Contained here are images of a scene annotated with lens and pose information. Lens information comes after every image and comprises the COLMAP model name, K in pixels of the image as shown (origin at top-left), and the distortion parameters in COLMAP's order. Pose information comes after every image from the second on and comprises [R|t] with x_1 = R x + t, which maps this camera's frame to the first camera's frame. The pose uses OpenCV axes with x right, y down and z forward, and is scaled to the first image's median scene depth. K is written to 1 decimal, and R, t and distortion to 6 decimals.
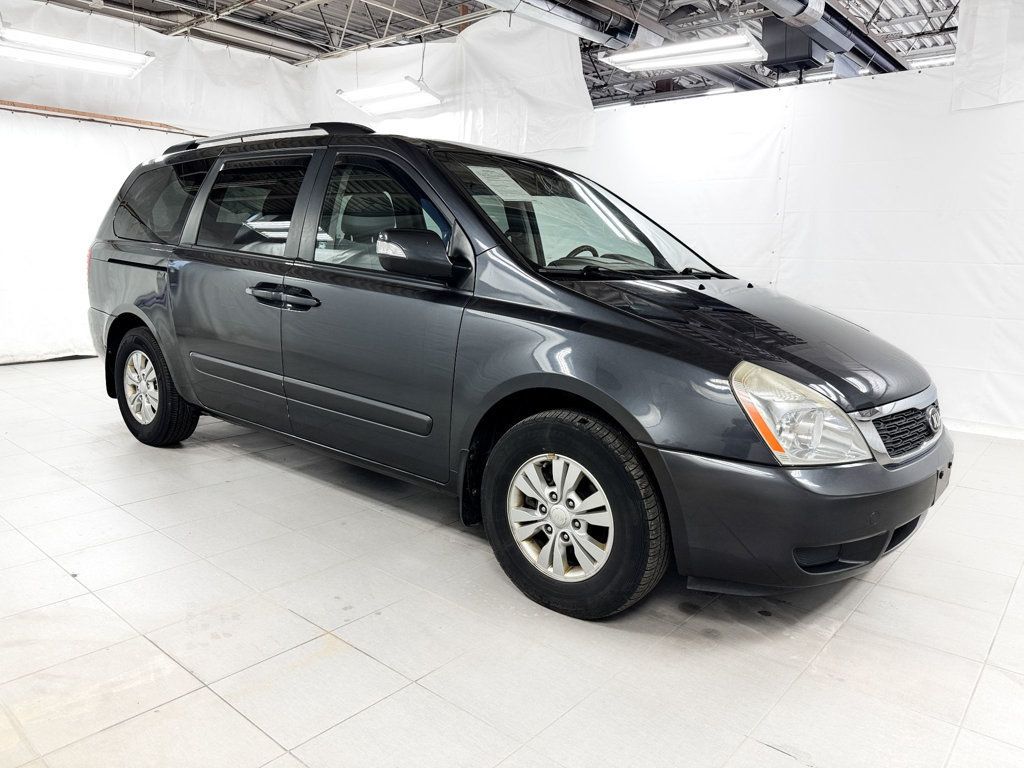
lens RADIAL K [[720.7, 0, 510.5], [0, 720.7, 370.5], [0, 0, 1]] dist [0.001967, 0.001900]
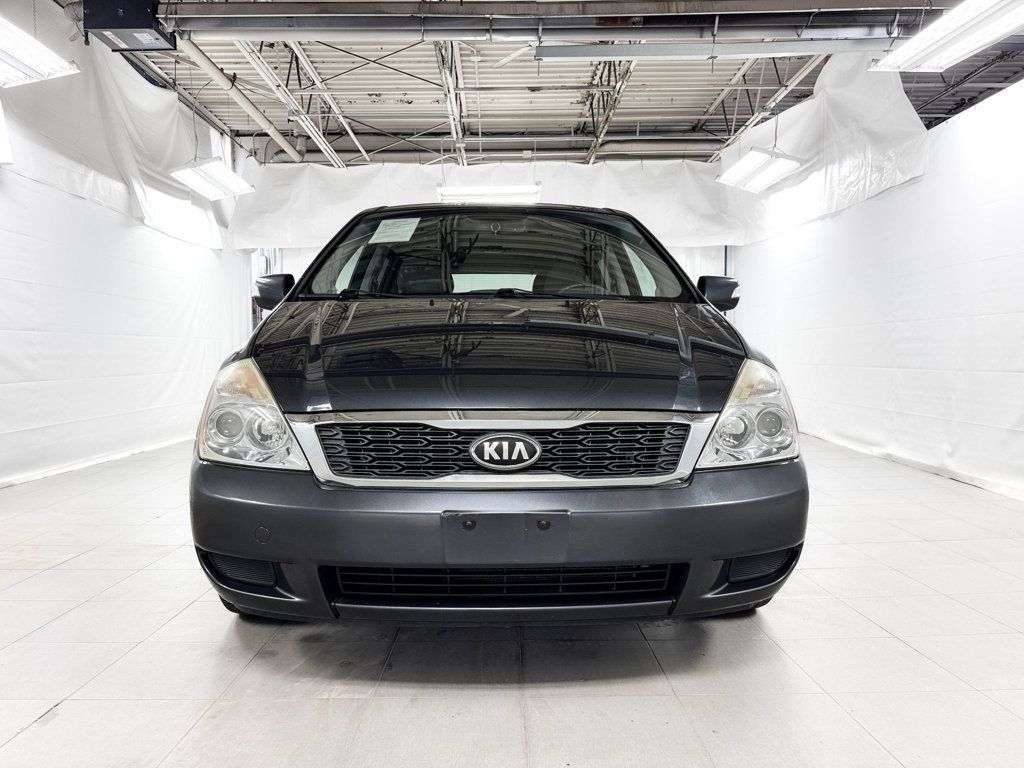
lens RADIAL K [[731.1, 0, 512.0], [0, 731.1, 384.0], [0, 0, 1]] dist [0.008239, 0.004115]
pose [[0.644921, -0.001714, -0.764248, 0.640648], [-0.100975, 0.991040, -0.087432, 0.030830], [0.757550, 0.133556, 0.638969, 0.296558]]
